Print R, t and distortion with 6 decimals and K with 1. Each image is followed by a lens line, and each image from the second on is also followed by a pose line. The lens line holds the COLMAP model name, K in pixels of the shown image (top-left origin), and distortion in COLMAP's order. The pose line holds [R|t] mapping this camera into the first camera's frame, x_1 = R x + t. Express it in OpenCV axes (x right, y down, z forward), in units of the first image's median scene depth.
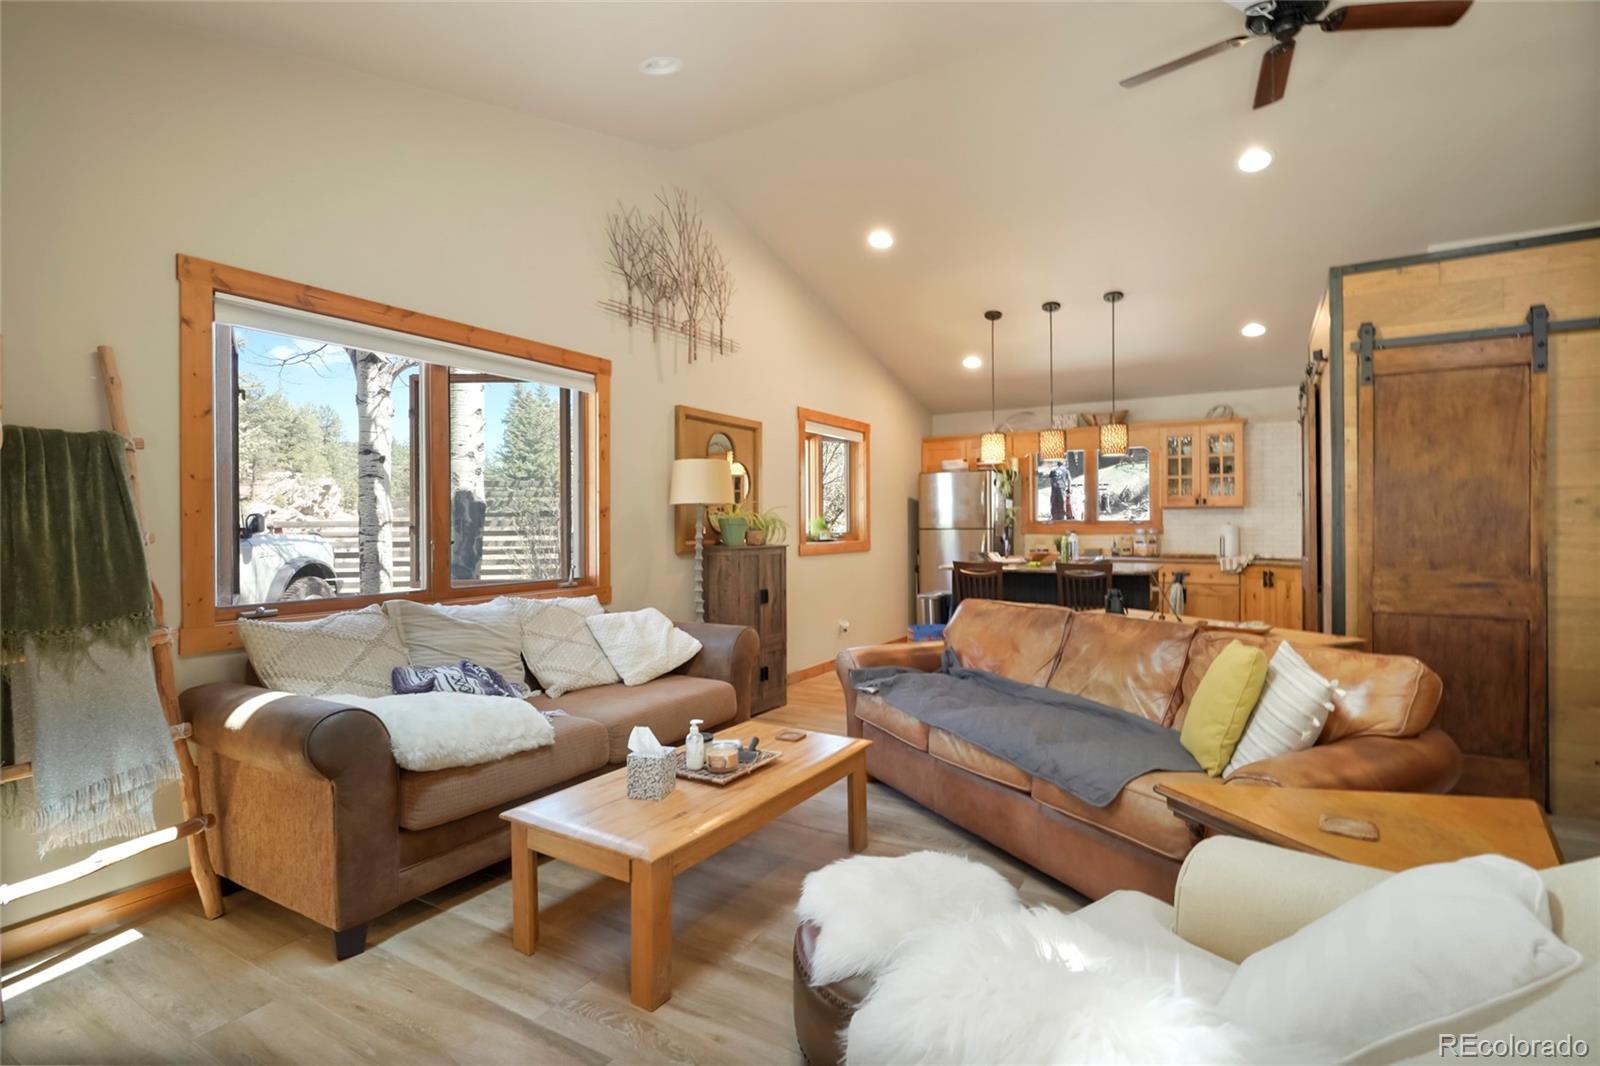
lens RADIAL K [[779.7, 0, 802.4], [0, 779.7, 528.5], [0, 0, 1]] dist [-0.017639, 0.000080]
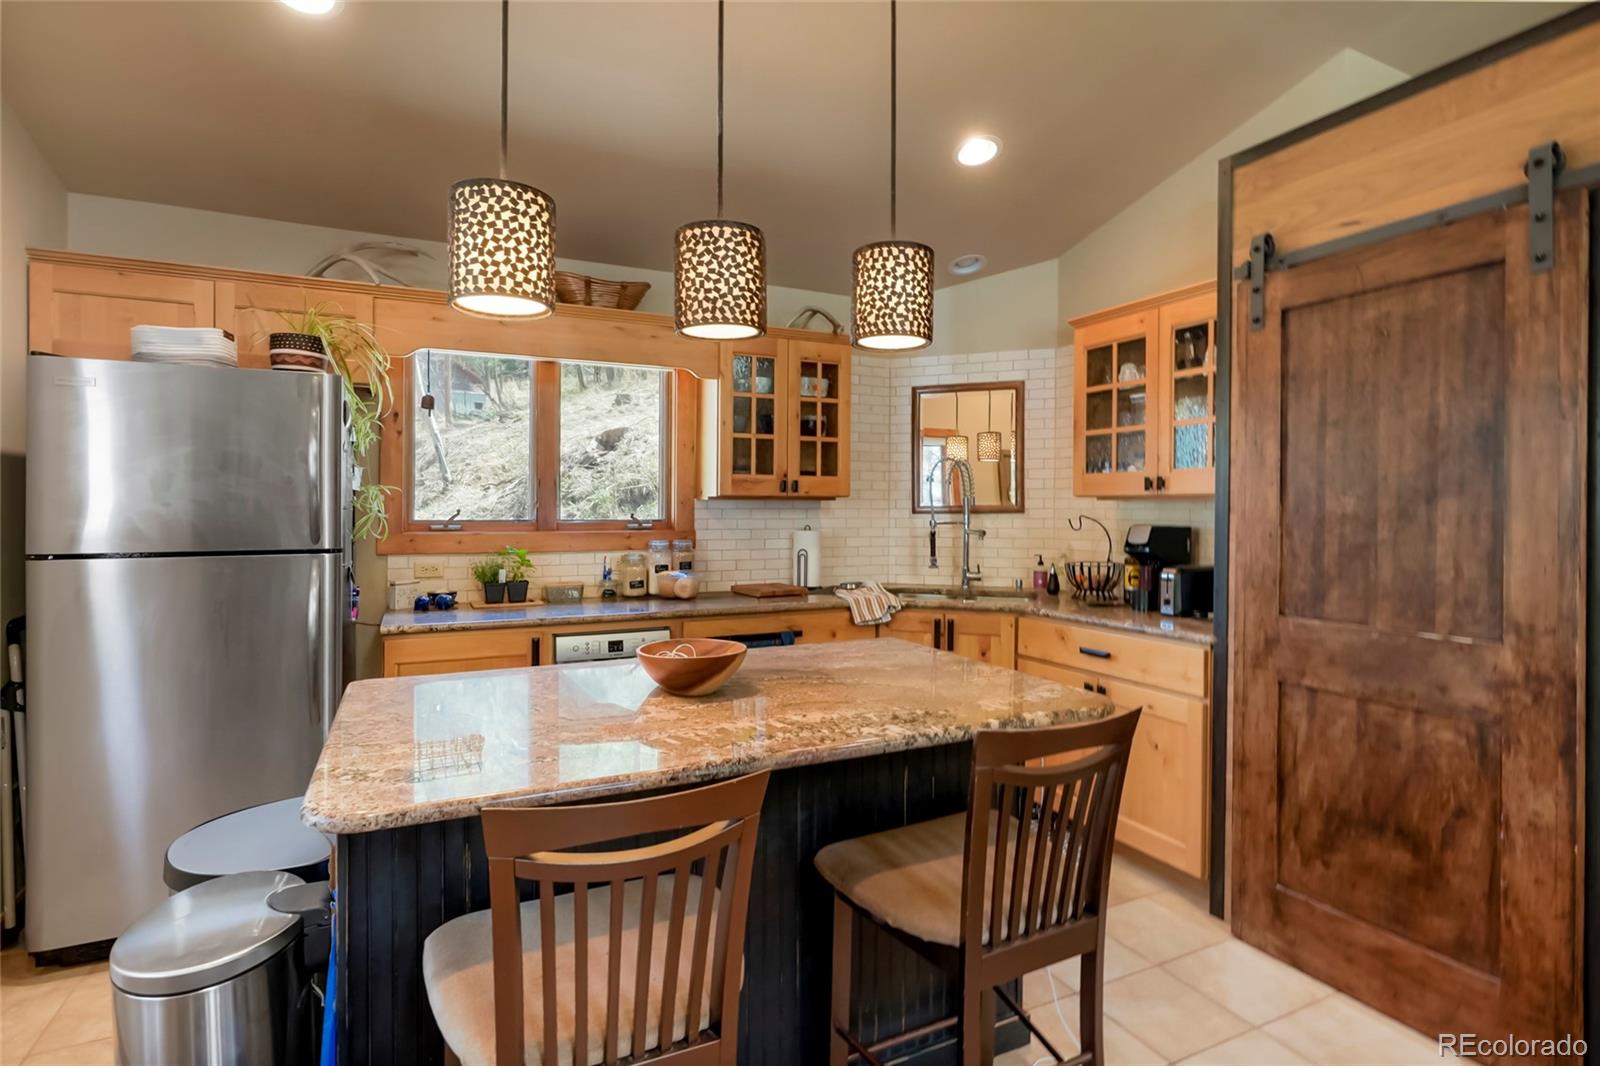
lens RADIAL K [[779.7, 0, 800.9], [0, 779.7, 520.4], [0, 0, 1]] dist [-0.017639, 0.000080]
pose [[0.539621, -0.001274, 0.841907, 0.080816], [-0.001075, 0.999997, 0.002203, -0.013452], [-0.841907, -0.002093, 0.539618, 0.711949]]
